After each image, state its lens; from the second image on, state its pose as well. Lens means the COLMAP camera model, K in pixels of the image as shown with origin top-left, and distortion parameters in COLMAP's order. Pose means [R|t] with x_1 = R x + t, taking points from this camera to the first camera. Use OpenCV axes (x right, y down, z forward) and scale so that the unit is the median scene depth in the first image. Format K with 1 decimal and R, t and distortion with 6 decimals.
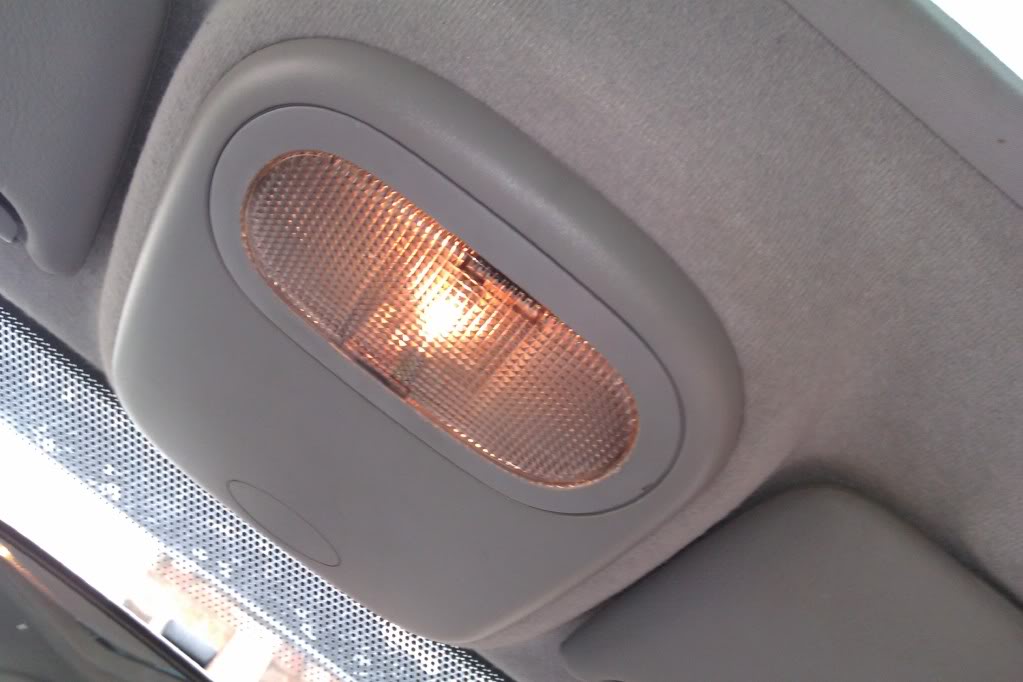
lens RADIAL K [[1397.5, 0, 511.5], [0, 1397.5, 341.0], [0, 0, 1]] dist [0.000496, -0.000944]
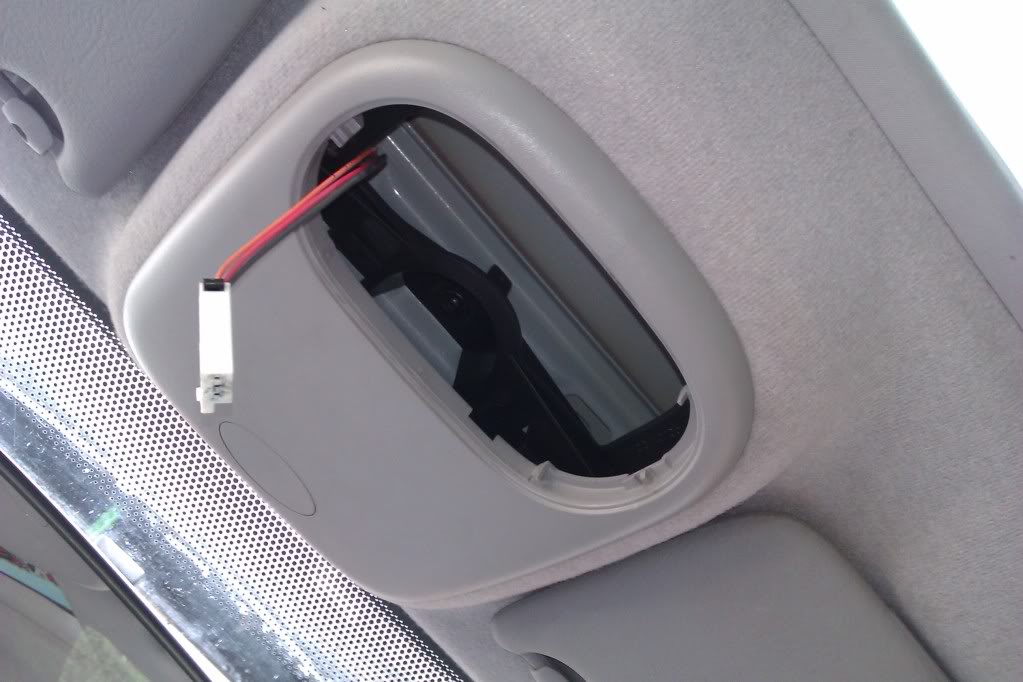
lens RADIAL K [[1397.5, 0, 511.5], [0, 1397.5, 341.0], [0, 0, 1]] dist [0.000496, -0.000944]
pose [[0.964043, 0.164497, 0.208717, -0.280128], [-0.174829, 0.984081, 0.031933, -0.037630], [-0.200142, -0.067275, 0.977455, -0.061563]]
